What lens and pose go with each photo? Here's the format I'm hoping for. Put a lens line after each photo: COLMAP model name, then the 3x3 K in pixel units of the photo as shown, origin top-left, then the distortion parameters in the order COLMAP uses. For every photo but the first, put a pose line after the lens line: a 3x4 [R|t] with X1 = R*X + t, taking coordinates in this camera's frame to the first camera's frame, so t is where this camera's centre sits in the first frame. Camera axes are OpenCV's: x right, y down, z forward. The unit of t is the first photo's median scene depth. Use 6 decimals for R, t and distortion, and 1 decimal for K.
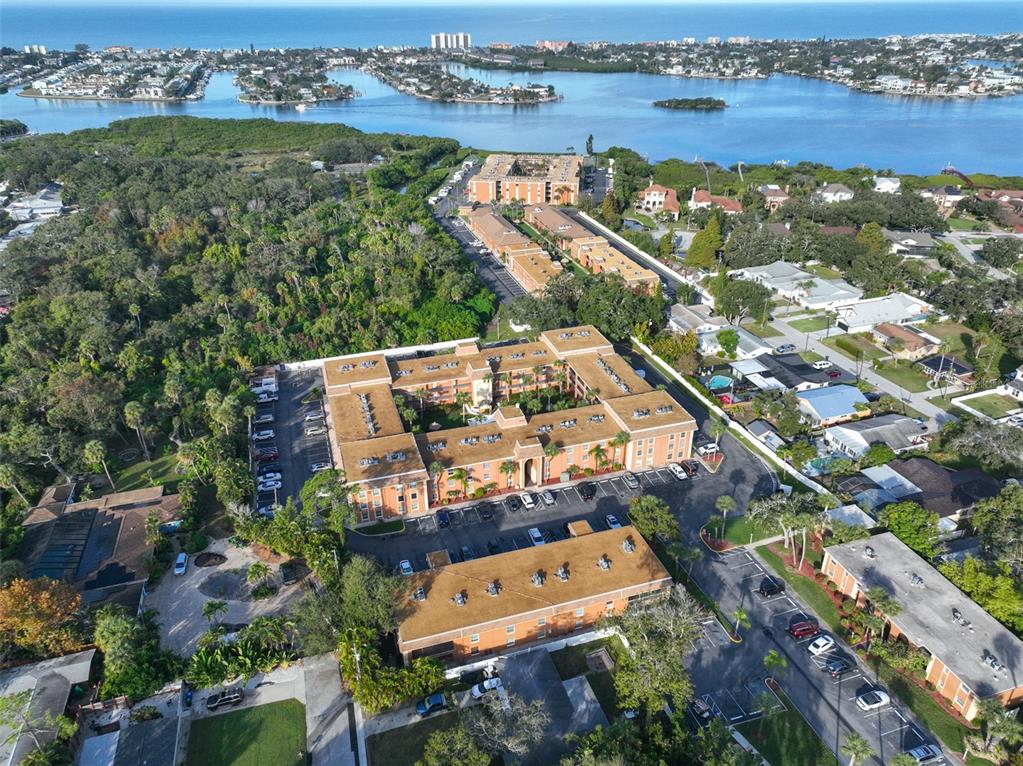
lens RADIAL K [[711.4, 0, 511.3], [0, 711.4, 379.9], [0, 0, 1]] dist [-0.001487, 0.017601]
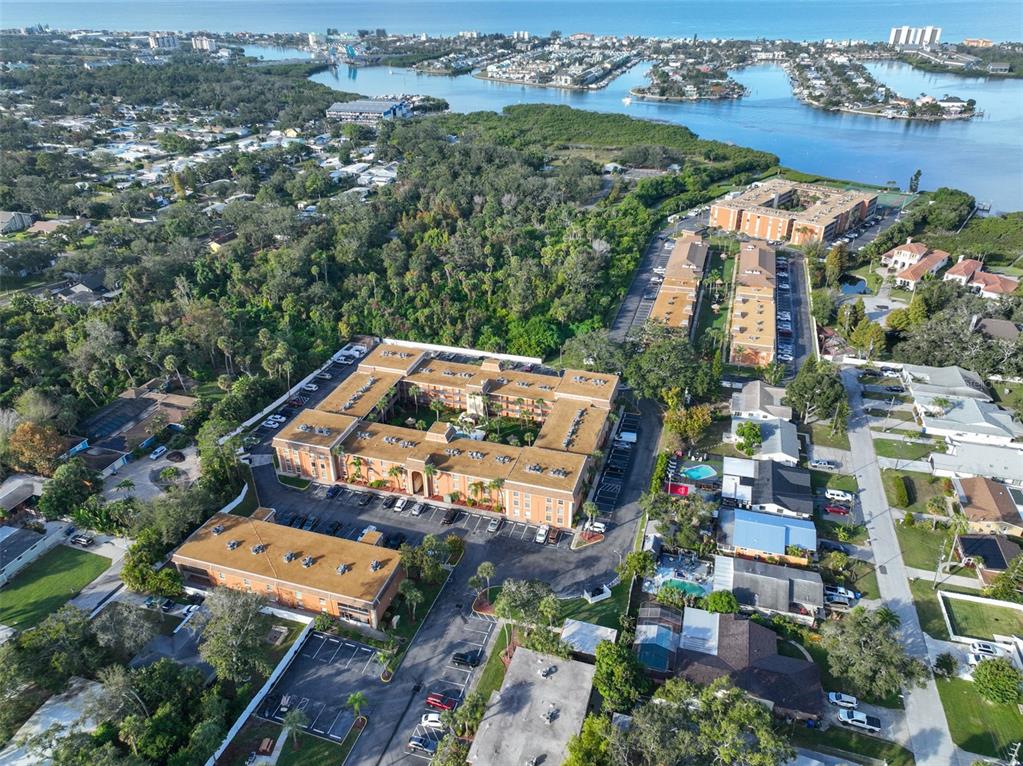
lens RADIAL K [[711.4, 0, 511.0], [0, 711.4, 386.4], [0, 0, 1]] dist [-0.001487, 0.017601]
pose [[0.820281, 0.277631, -0.500060, 0.518495], [-0.264153, 0.959353, 0.099321, -0.129306], [0.507309, 0.050621, 0.860276, 0.079706]]
